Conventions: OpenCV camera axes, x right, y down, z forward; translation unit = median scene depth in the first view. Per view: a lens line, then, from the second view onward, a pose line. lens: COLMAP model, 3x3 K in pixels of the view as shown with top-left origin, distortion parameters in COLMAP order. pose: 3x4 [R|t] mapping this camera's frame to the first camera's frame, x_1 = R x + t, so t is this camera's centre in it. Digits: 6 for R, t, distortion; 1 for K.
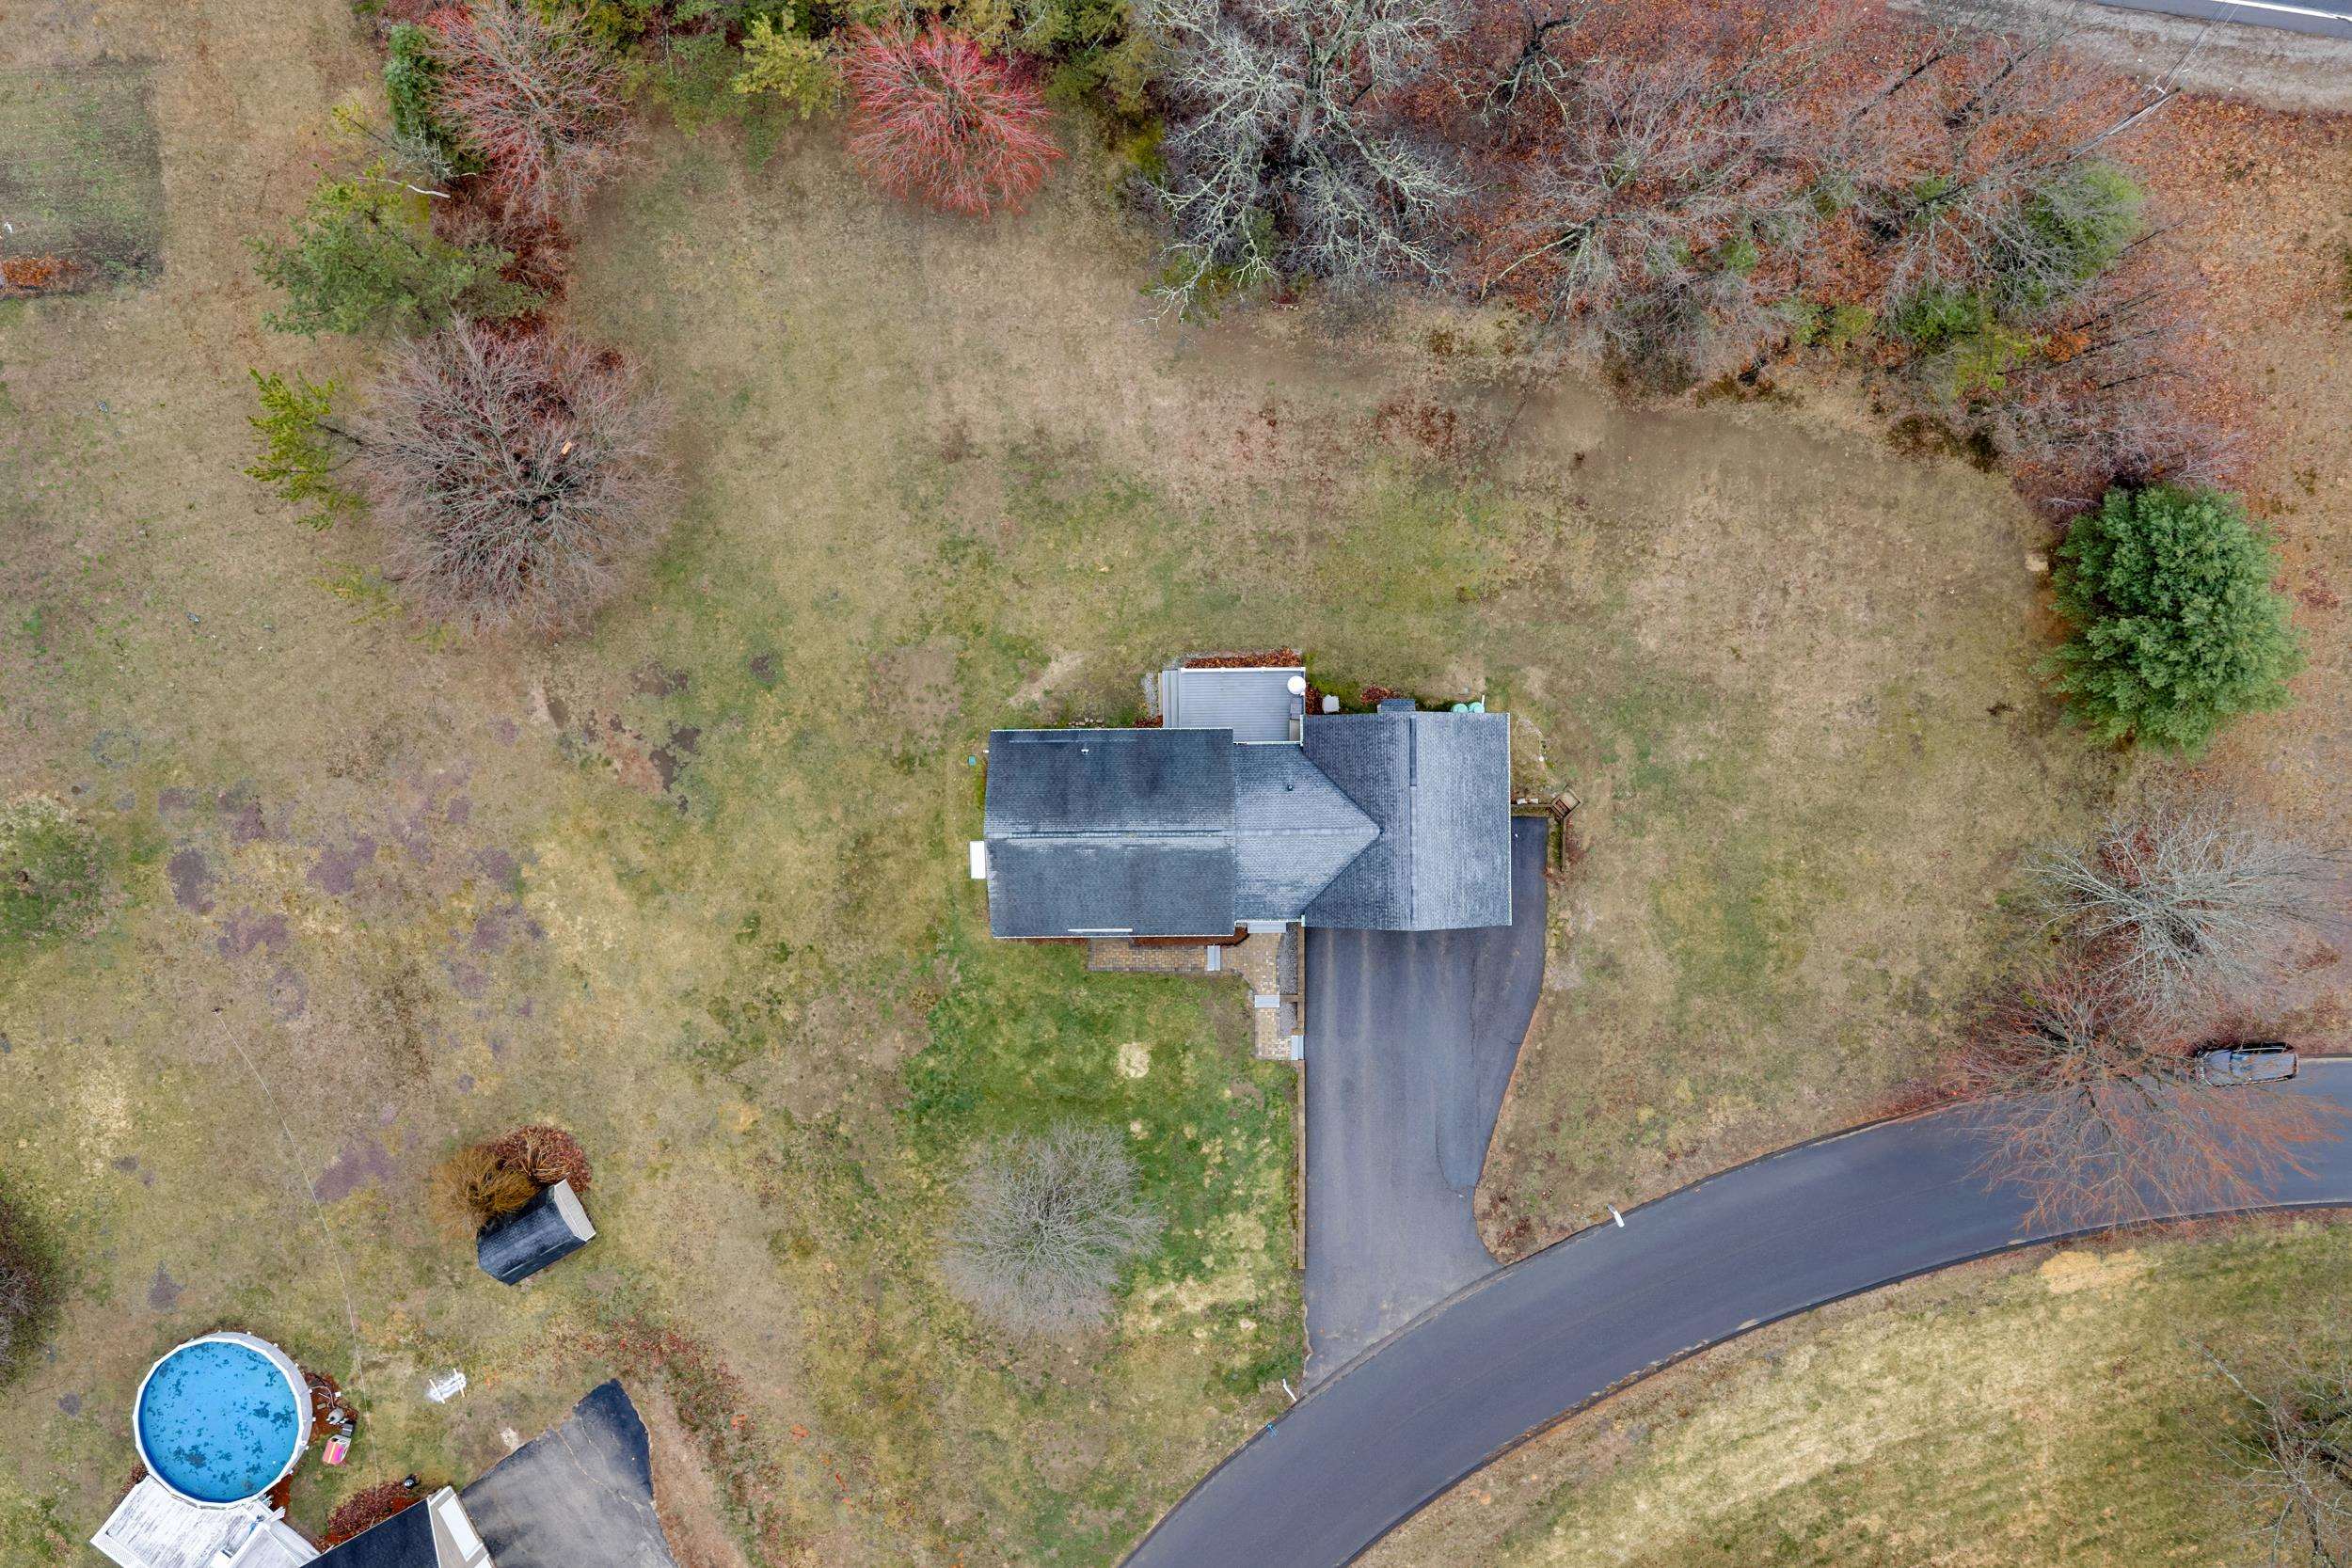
lens RADIAL K [[1941.9, 0, 1182.6], [0, 1941.9, 784.5], [0, 0, 1]] dist [-0.000676, -0.012045]
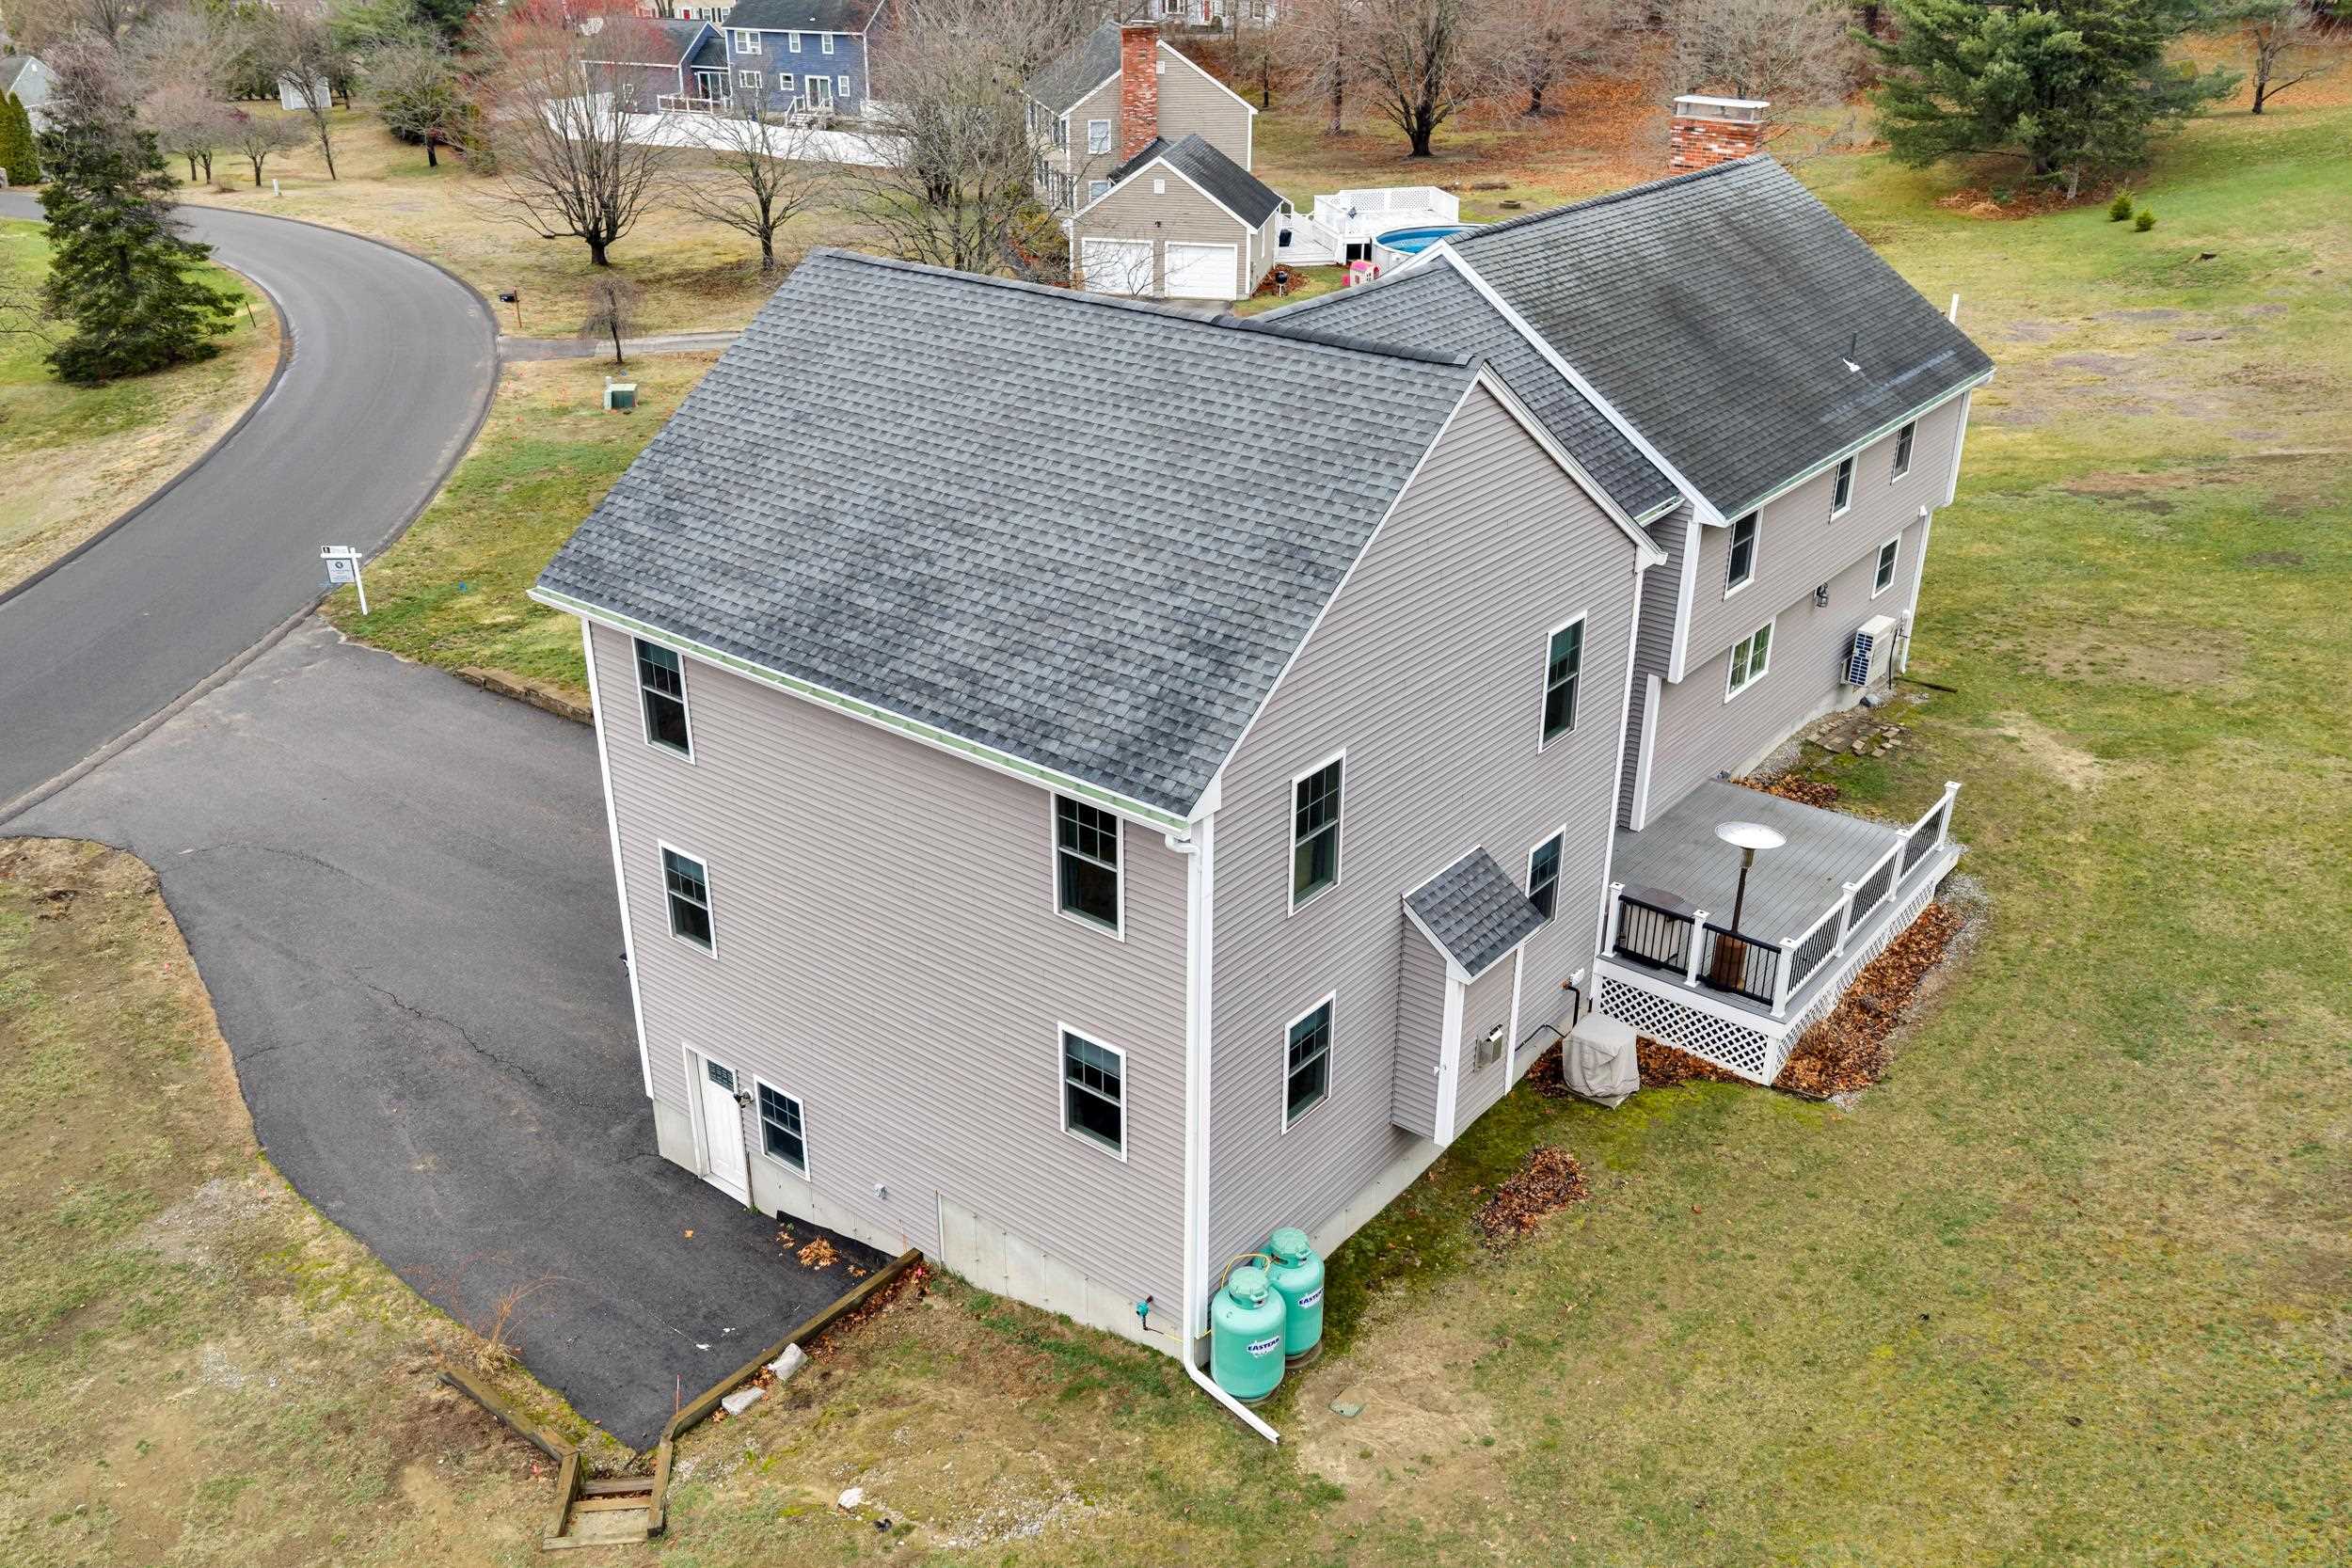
lens RADIAL K [[1941.9, 0, 1174.1], [0, 1941.9, 782.1], [0, 0, 1]] dist [-0.000676, -0.012045]
pose [[-0.633215, 0.342624, -0.694009, 0.273744], [-0.773976, -0.279919, 0.567985, -0.130794], [0.000339, 0.896802, 0.442431, 0.832447]]
